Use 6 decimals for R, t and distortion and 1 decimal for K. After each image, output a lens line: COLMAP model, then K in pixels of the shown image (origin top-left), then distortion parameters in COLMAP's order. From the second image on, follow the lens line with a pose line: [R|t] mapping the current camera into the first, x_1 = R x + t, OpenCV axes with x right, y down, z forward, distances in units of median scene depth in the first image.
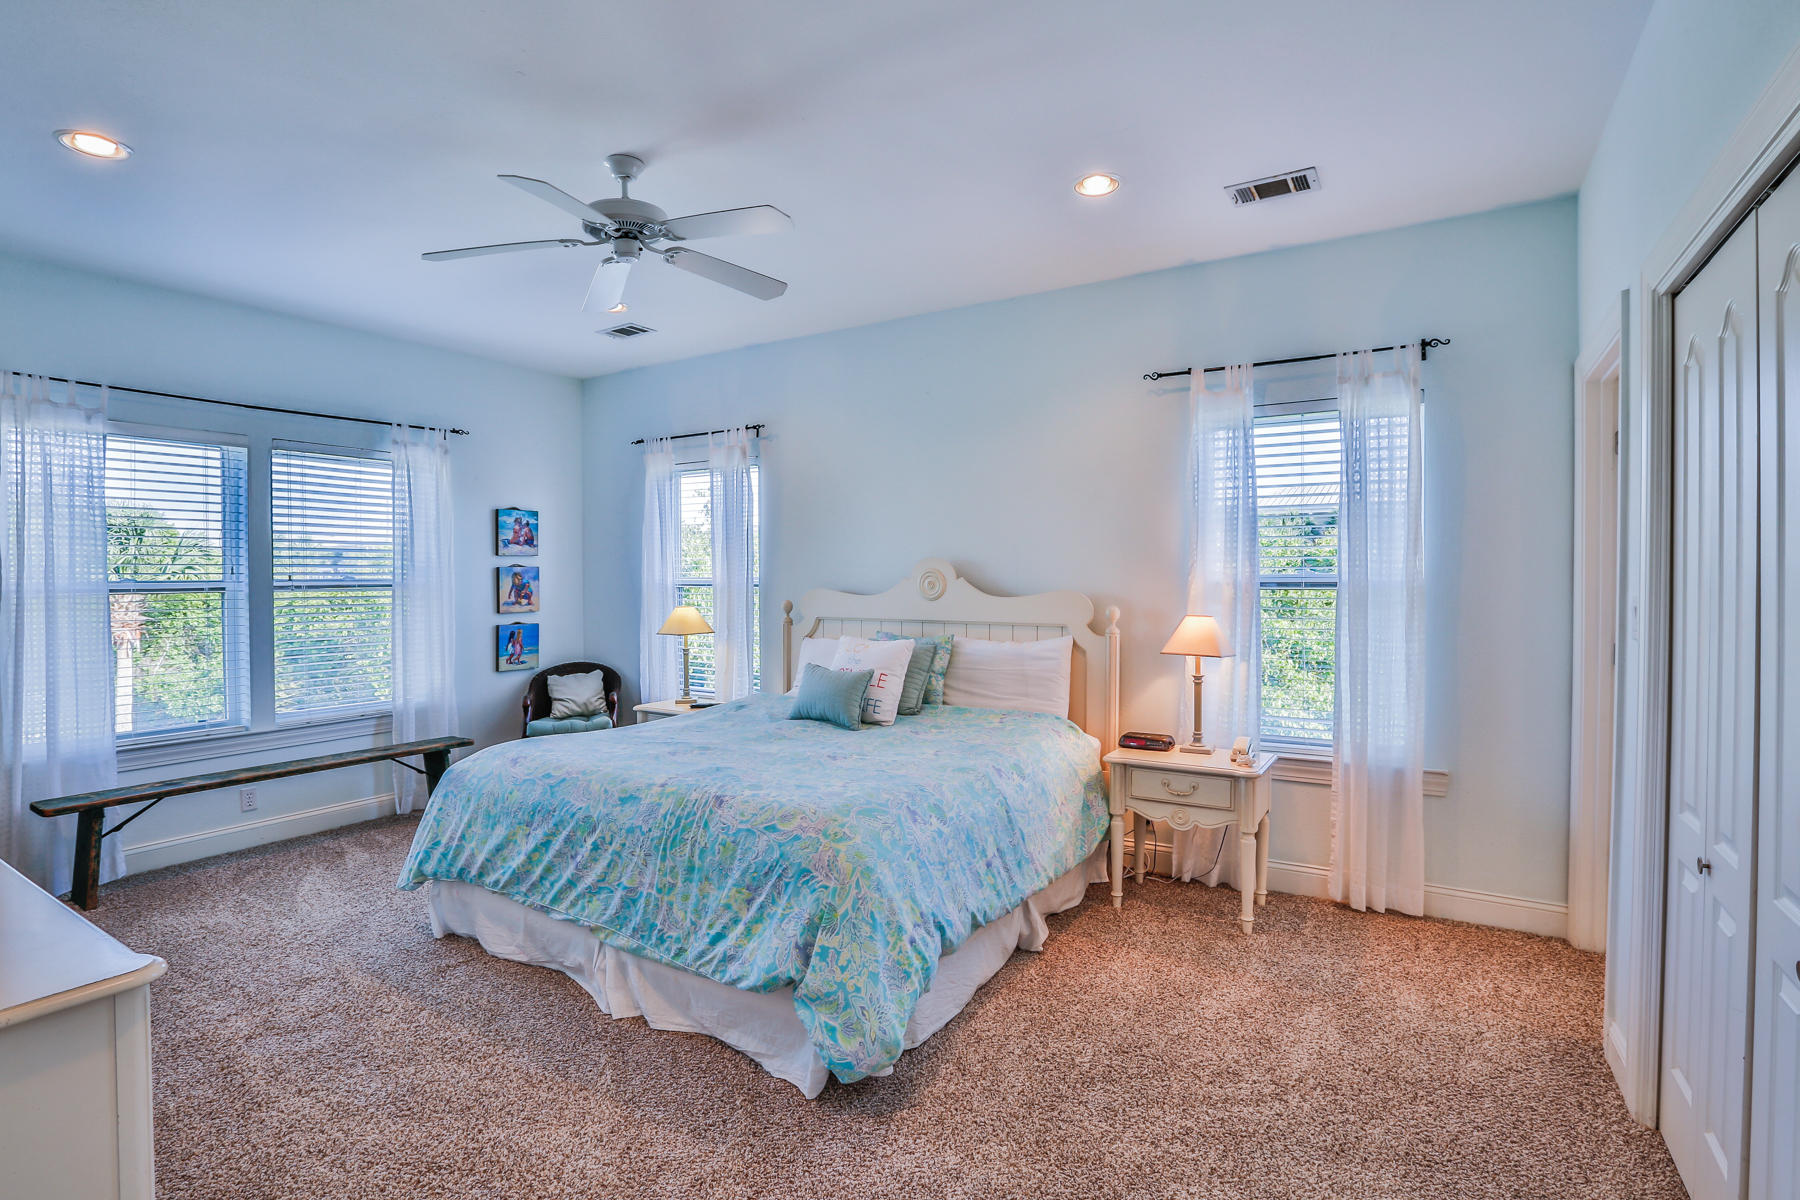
lens RADIAL K [[880.7, 0, 898.3], [0, 880.7, 591.3], [0, 0, 1]] dist [-0.059182, 0.023889]
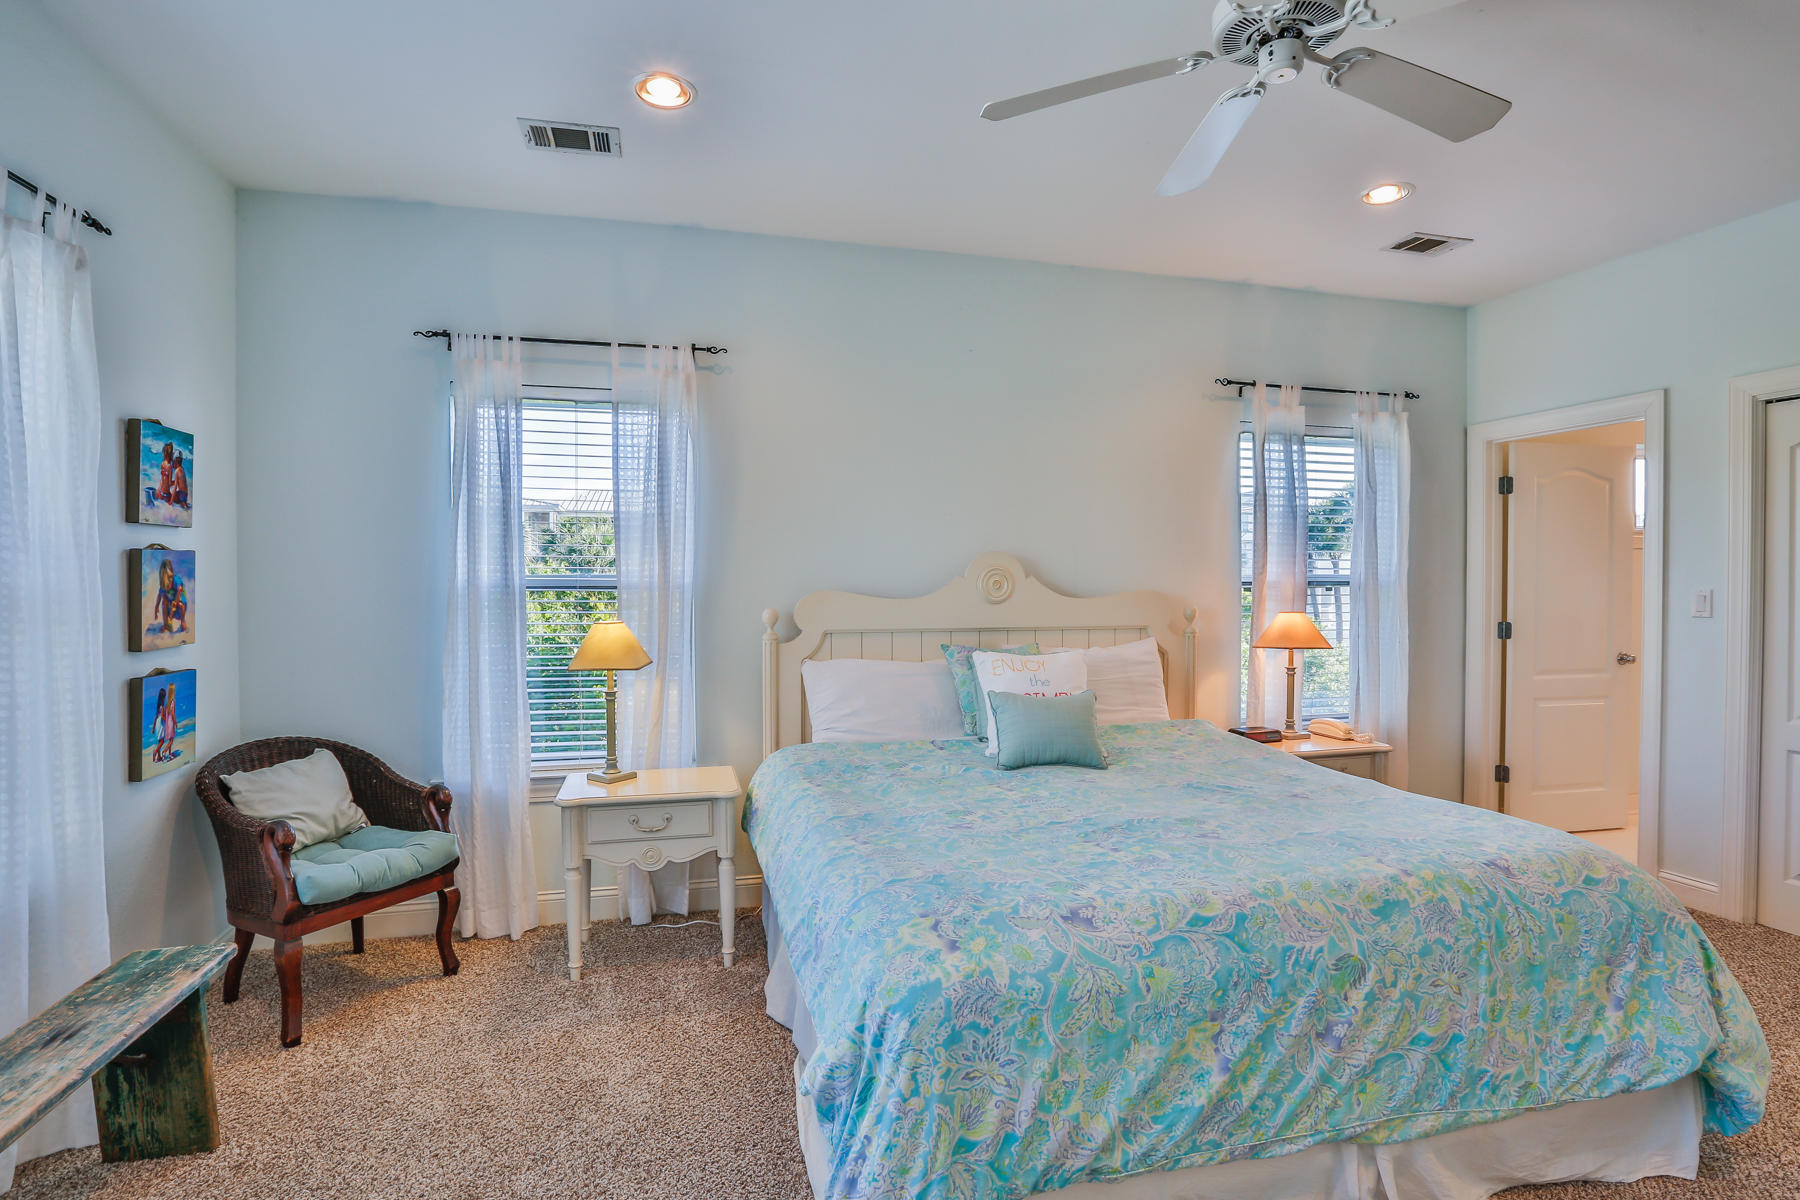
lens RADIAL K [[880.7, 0, 898.3], [0, 880.7, 591.3], [0, 0, 1]] dist [-0.059182, 0.023889]
pose [[0.679603, -0.006995, 0.733547, -0.683694], [0.010590, 0.999944, -0.000276, -0.002265], [-0.733504, 0.007955, 0.679639, 0.549556]]
